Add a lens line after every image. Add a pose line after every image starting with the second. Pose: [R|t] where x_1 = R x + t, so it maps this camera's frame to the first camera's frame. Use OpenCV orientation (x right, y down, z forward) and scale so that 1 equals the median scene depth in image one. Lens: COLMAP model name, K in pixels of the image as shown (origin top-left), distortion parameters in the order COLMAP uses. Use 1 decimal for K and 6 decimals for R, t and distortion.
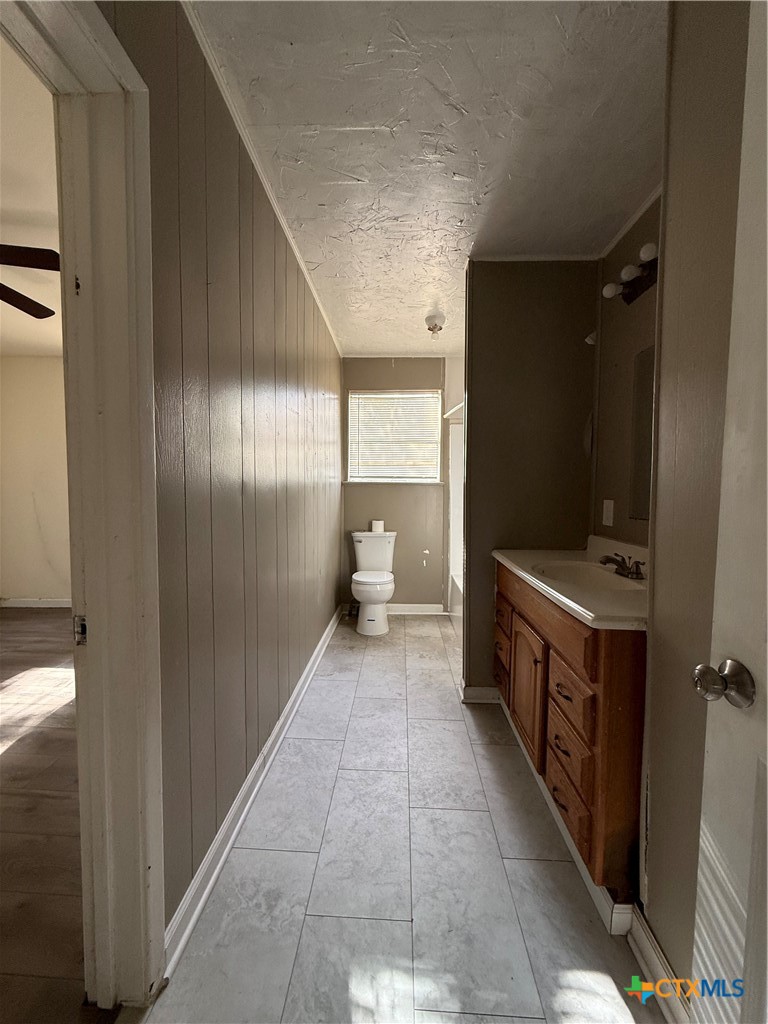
lens RADIAL K [[407.3, 0, 384.0], [0, 407.3, 512.0], [0, 0, 1]] dist [-0.000912, 0.000333]
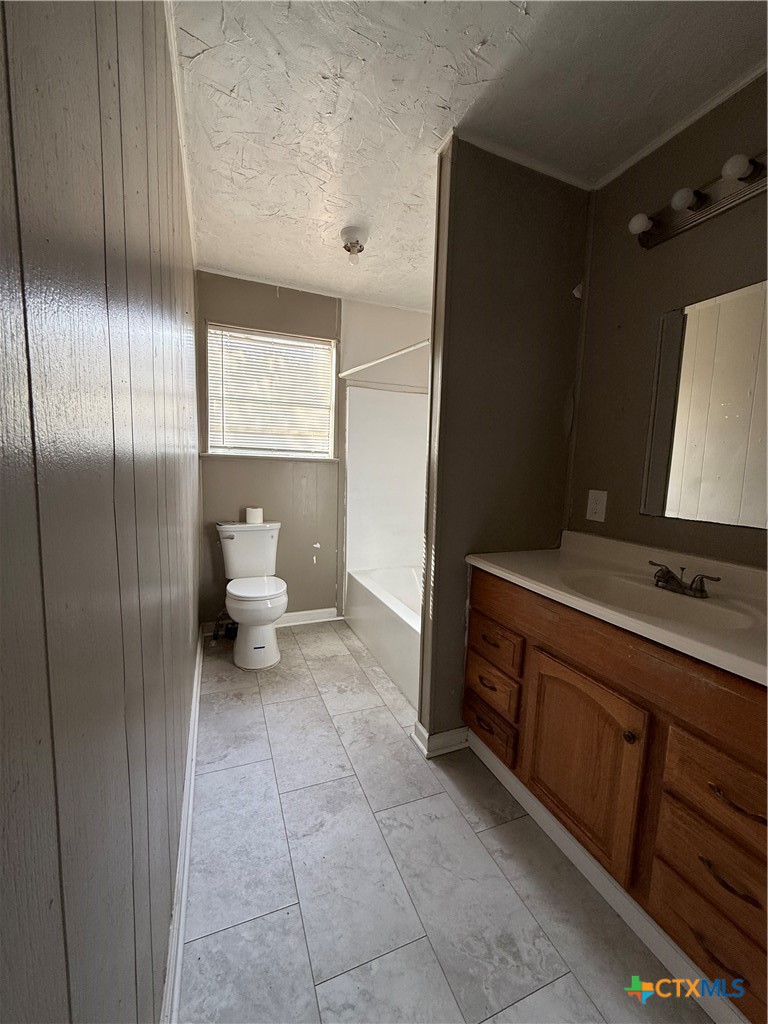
lens RADIAL K [[407.3, 0, 384.0], [0, 407.3, 512.0], [0, 0, 1]] dist [-0.000912, 0.000333]
pose [[0.908724, -0.022130, 0.416810, -0.121847], [-0.004862, 0.997965, 0.063586, -0.022092], [-0.417369, -0.059808, 0.906767, 0.252021]]
